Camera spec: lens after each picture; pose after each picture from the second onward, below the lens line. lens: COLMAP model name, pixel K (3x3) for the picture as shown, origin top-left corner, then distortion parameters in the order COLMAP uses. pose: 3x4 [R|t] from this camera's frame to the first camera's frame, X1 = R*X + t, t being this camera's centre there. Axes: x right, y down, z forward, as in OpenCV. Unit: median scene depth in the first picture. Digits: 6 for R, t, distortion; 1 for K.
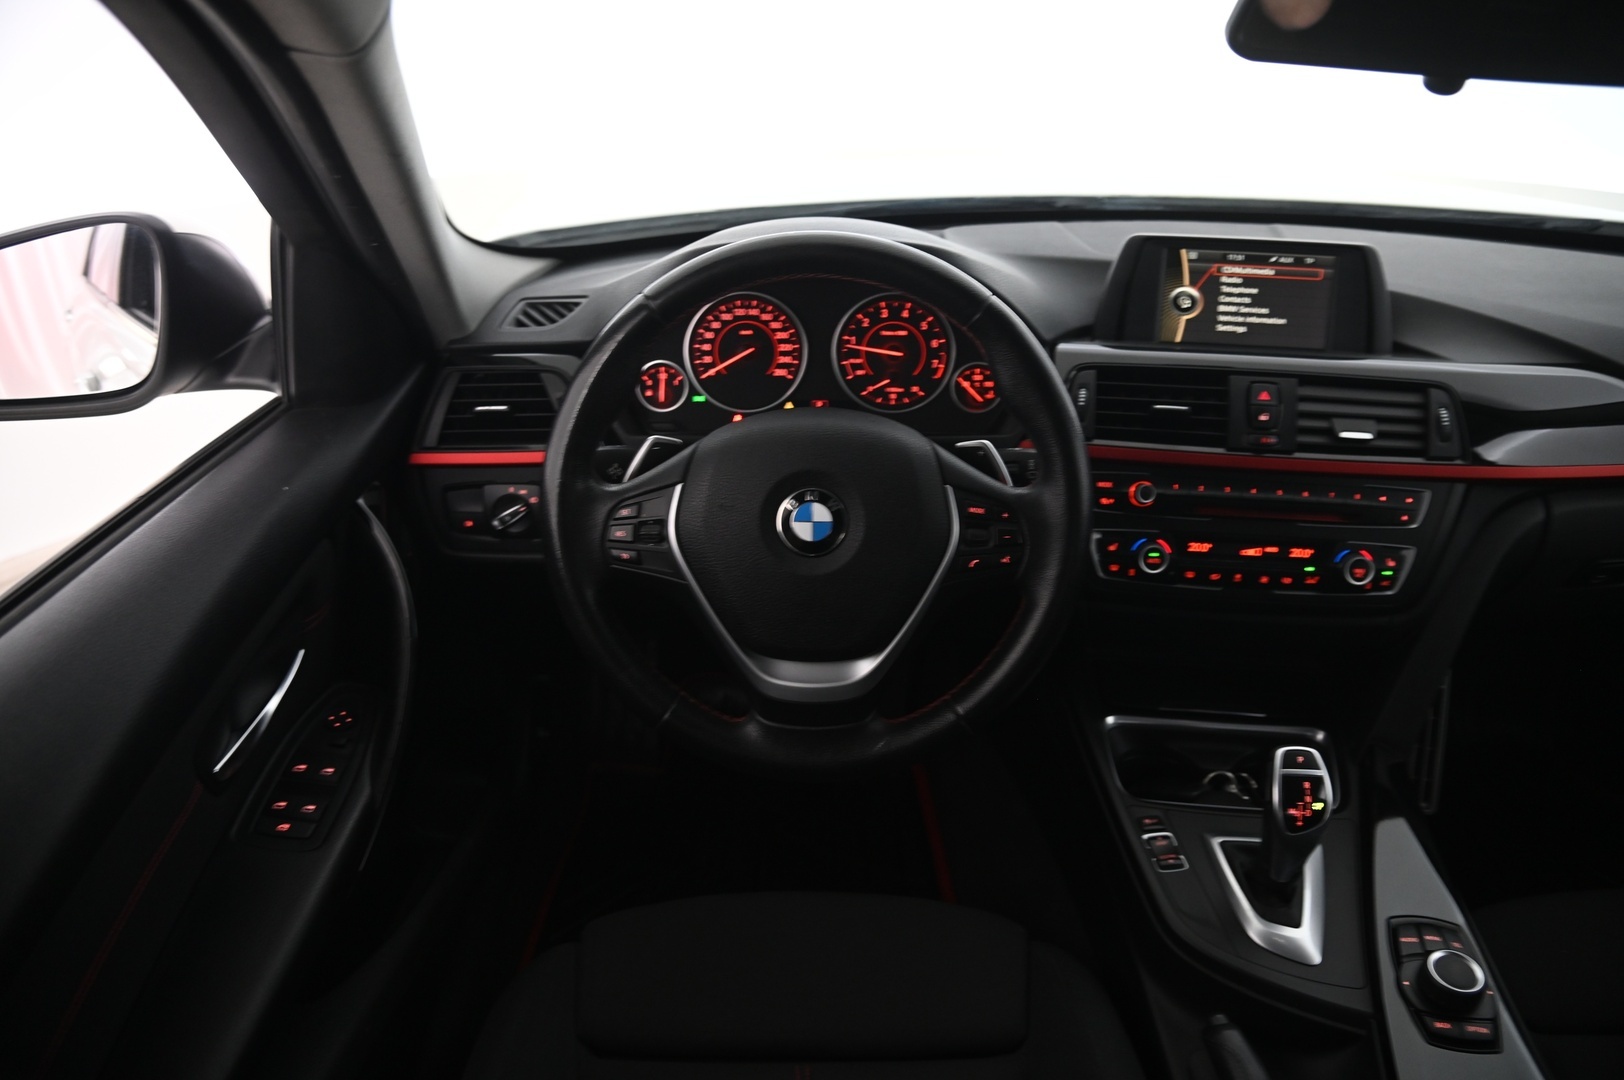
lens RADIAL K [[1114.0, 0, 814.5], [0, 1114.0, 544.7], [0, 0, 1]] dist [-0.115467, 0.055638]
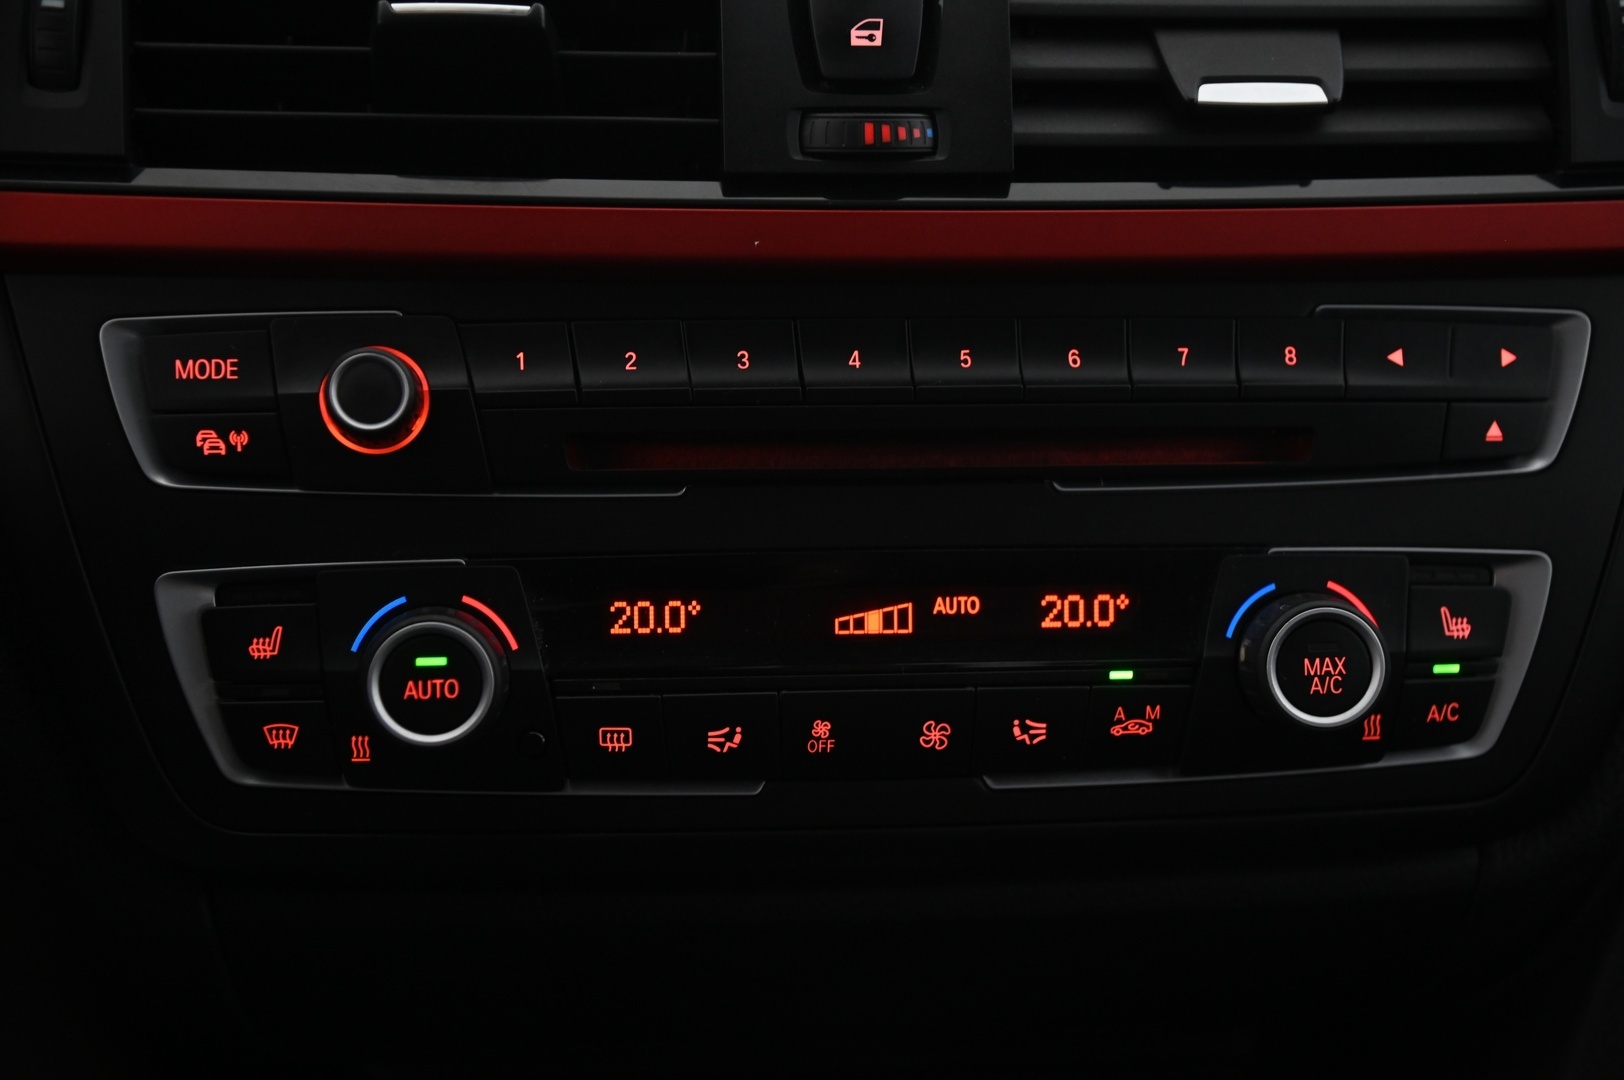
lens RADIAL K [[2503.6, 0, 822.6], [0, 2503.6, 538.0], [0, 0, 1]] dist [0.135630, 0.000000]
pose [[0.974698, -0.060616, 0.215150, 0.274127], [0.076425, 0.994893, -0.065935, 0.023374], [-0.210054, 0.080709, 0.974353, 0.479009]]
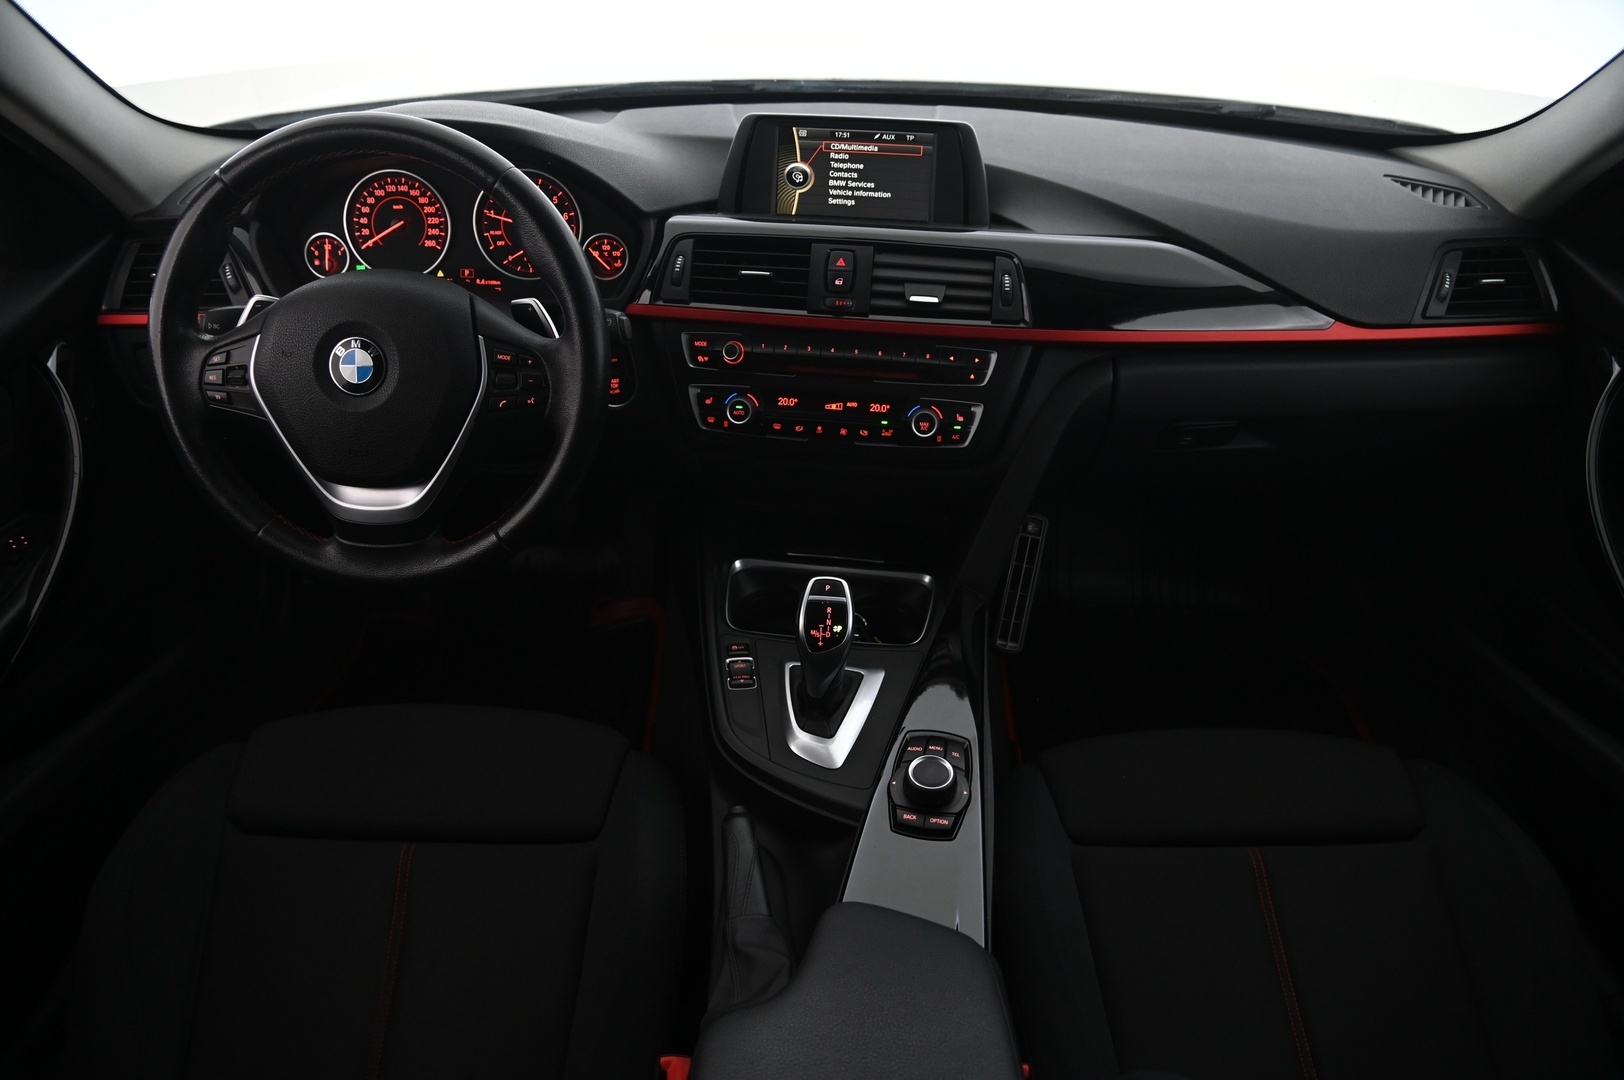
lens RADIAL K [[1114.0, 0, 808.5], [0, 1114.0, 541.3], [0, 0, 1]] dist [-0.115467, 0.055638]
pose [[0.999897, 0.014239, -0.001754, 0.377411], [-0.014035, 0.996177, 0.086223, 0.045400], [0.002975, -0.086189, 0.996274, -0.120920]]
